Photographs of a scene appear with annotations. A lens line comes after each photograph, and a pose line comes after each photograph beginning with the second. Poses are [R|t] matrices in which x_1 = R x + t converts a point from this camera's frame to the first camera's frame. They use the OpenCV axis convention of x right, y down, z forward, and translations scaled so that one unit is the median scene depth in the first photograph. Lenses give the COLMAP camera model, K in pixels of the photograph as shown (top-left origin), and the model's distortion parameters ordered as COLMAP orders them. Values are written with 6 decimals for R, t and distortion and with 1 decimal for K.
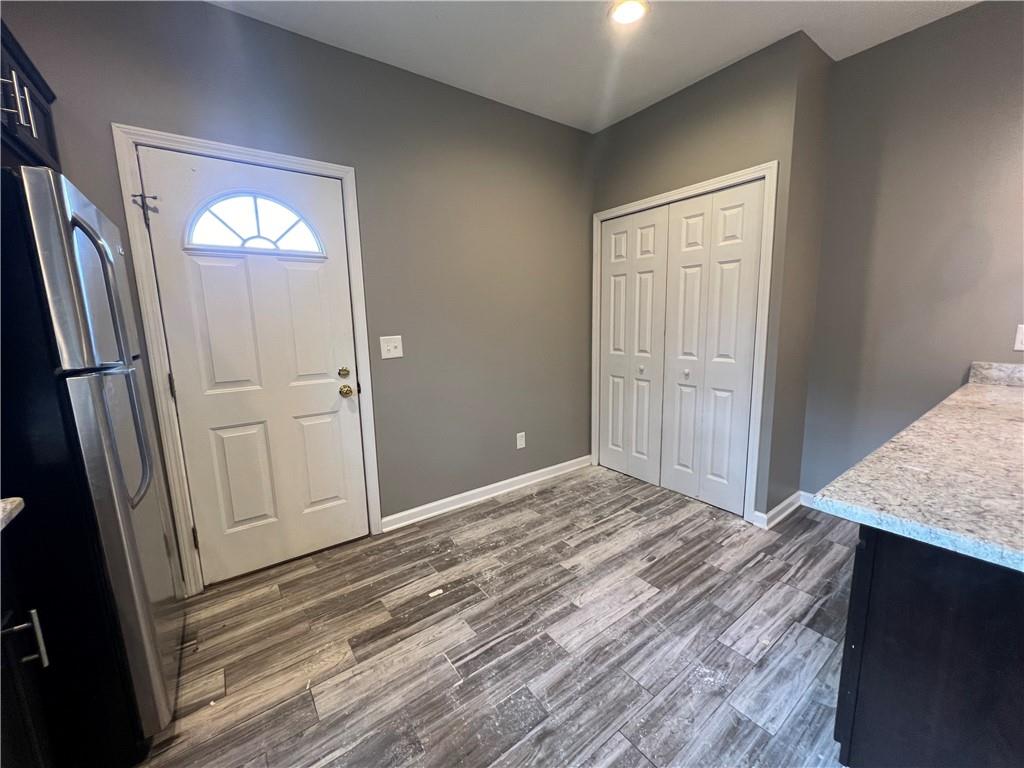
lens RADIAL K [[408.4, 0, 509.8], [0, 408.4, 383.5], [0, 0, 1]] dist [-0.001845, 0.000824]
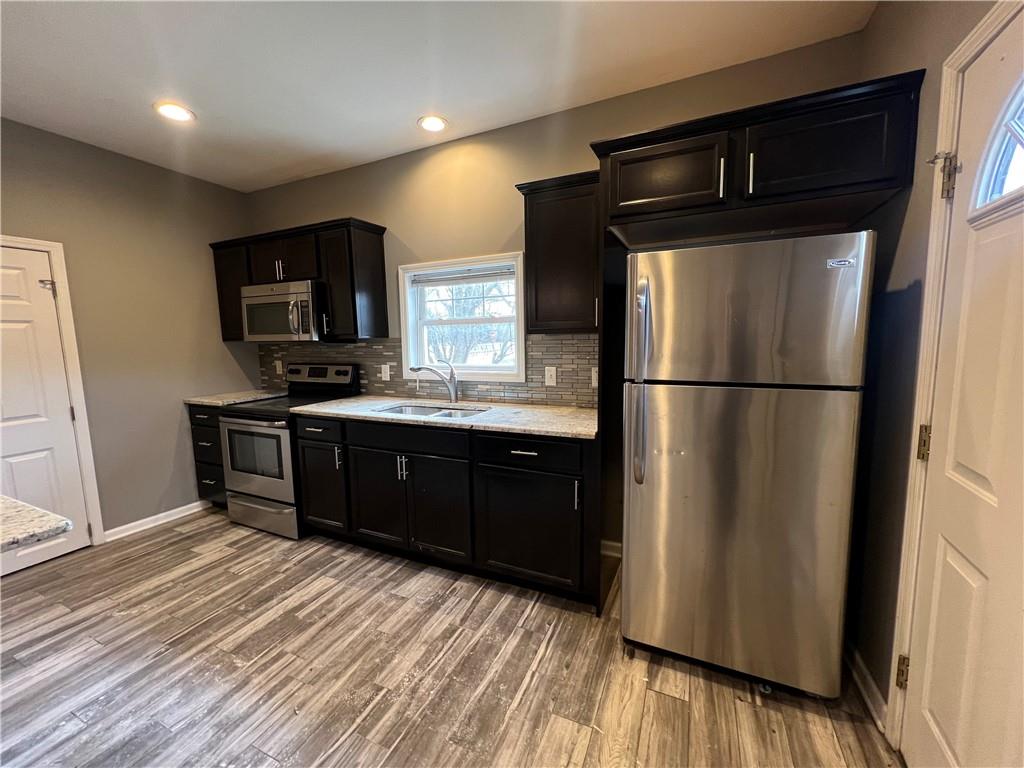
lens RADIAL K [[408.4, 0, 509.8], [0, 408.4, 383.5], [0, 0, 1]] dist [-0.001845, 0.000824]
pose [[-0.873298, 0.098106, -0.477206, 0.060230], [-0.033946, 0.964880, 0.260487, -0.257652], [0.486002, 0.243682, -0.839298, 1.321635]]
